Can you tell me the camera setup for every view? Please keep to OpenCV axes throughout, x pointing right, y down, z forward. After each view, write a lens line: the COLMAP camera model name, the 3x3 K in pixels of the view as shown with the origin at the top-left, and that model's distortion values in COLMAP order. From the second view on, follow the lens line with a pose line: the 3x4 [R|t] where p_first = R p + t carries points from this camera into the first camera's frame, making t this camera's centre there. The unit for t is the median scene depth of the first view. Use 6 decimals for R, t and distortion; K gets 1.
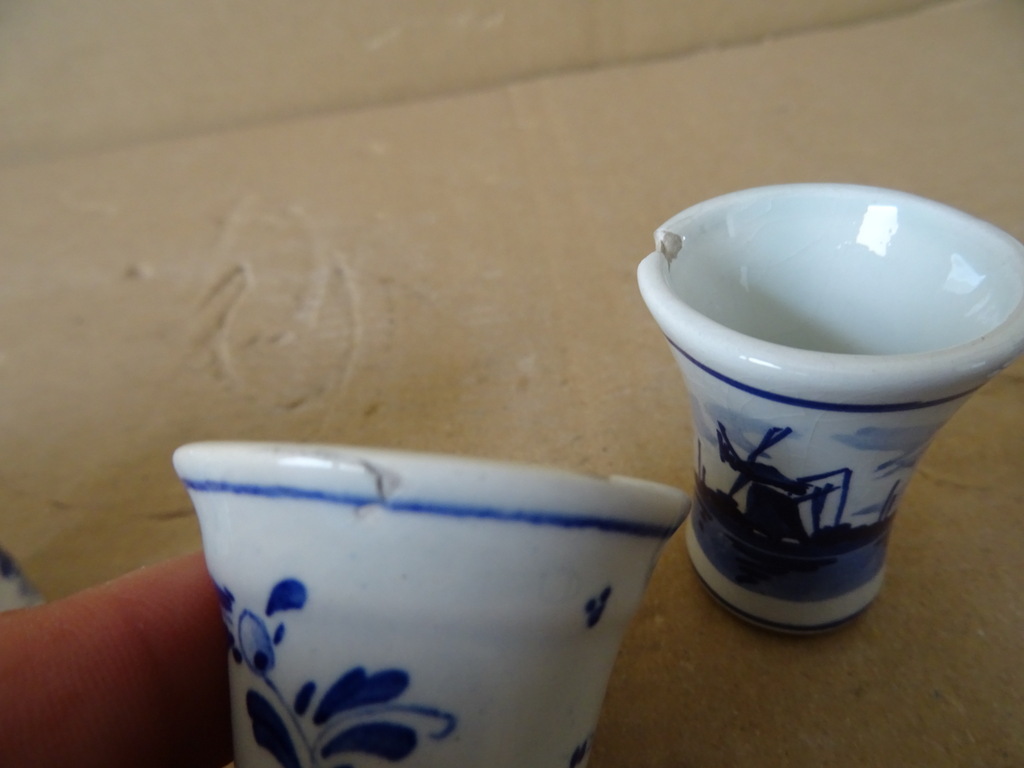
lens RADIAL K [[722.0, 0, 512.0], [0, 722.0, 384.0], [0, 0, 1]] dist [0.012455, -0.043999]
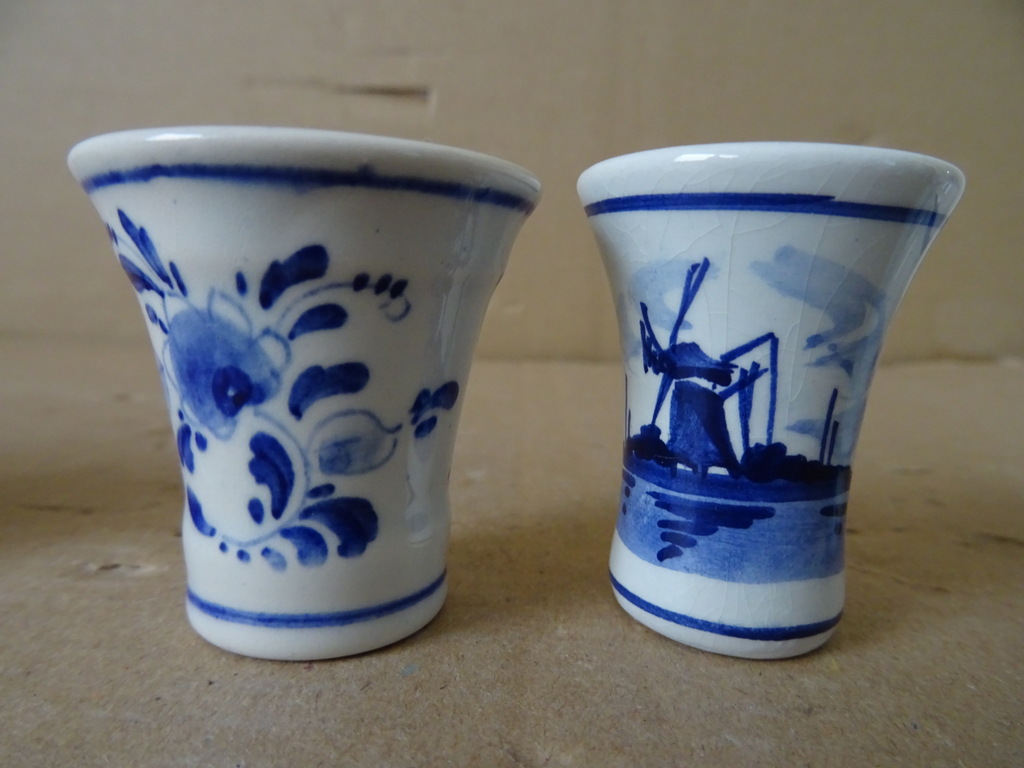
lens RADIAL K [[722.0, 0, 512.0], [0, 722.0, 384.0], [0, 0, 1]] dist [0.012455, -0.043999]
pose [[0.983223, 0.173256, -0.057046, 0.178511], [-0.178572, 0.850482, -0.494765, 0.596999], [-0.037204, 0.496651, 0.867153, 0.221573]]
